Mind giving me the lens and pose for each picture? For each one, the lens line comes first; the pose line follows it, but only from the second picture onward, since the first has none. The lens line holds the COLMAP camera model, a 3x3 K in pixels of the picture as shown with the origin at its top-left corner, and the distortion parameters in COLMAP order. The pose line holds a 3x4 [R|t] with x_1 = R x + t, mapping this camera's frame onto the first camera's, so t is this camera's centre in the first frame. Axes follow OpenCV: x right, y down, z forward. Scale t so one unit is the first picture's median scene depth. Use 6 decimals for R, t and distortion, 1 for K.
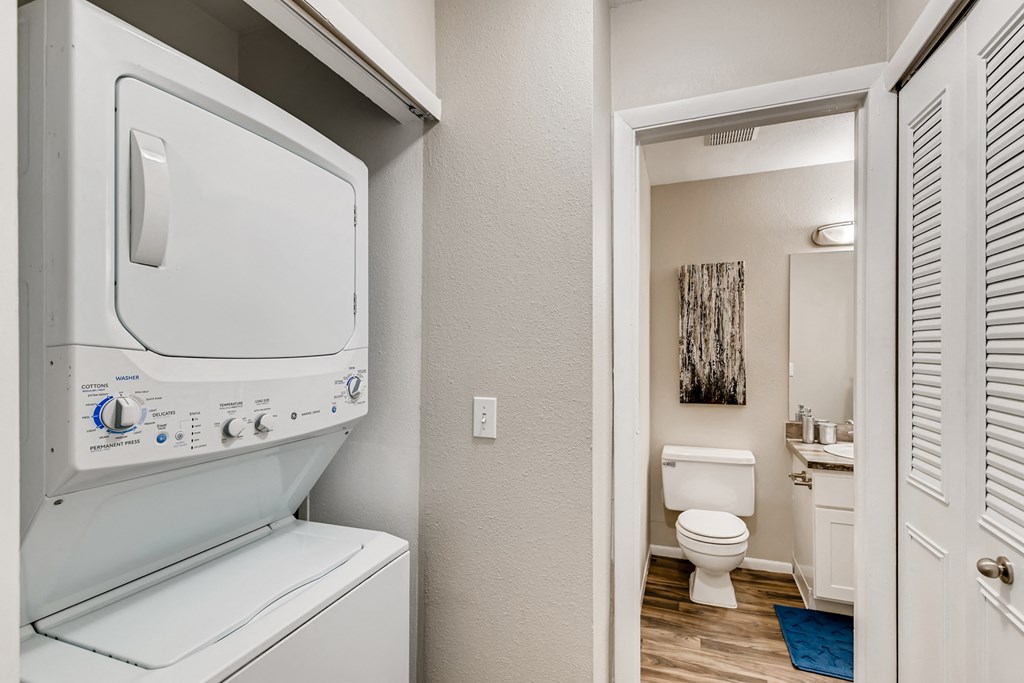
lens RADIAL K [[476.6, 0, 518.9], [0, 476.6, 351.9], [0, 0, 1]] dist [0.016551, -0.000287]
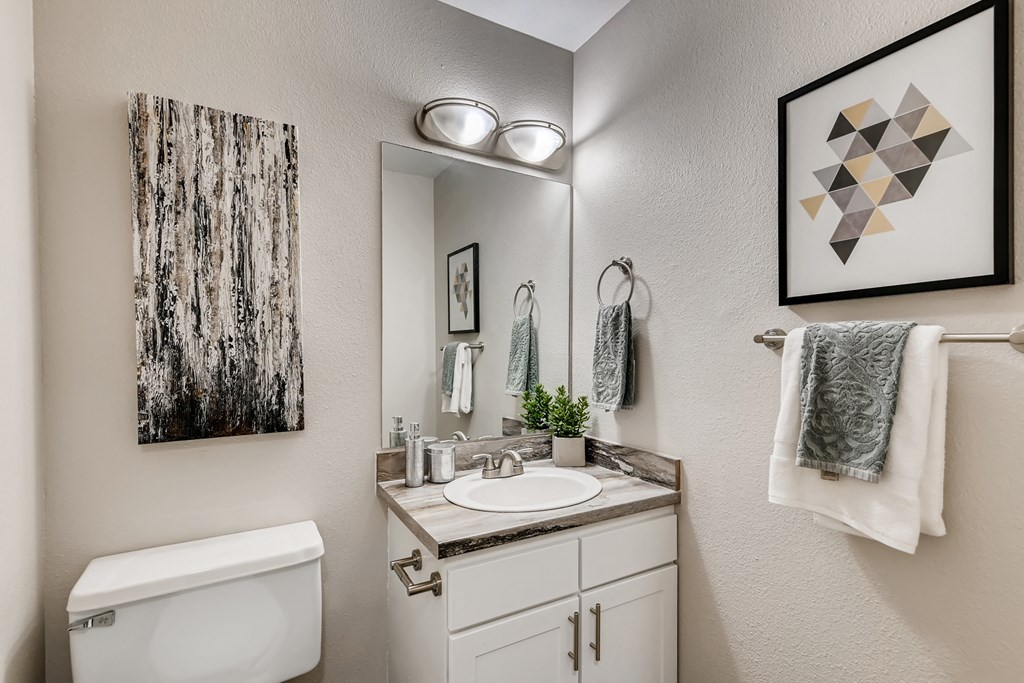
lens RADIAL K [[476.6, 0, 518.9], [0, 476.6, 351.9], [0, 0, 1]] dist [0.016551, -0.000287]
pose [[0.643863, -0.001281, 0.765140, 0.243005], [0.013094, 0.999871, -0.009345, 0.039521], [-0.765029, 0.016036, 0.643797, 0.518355]]
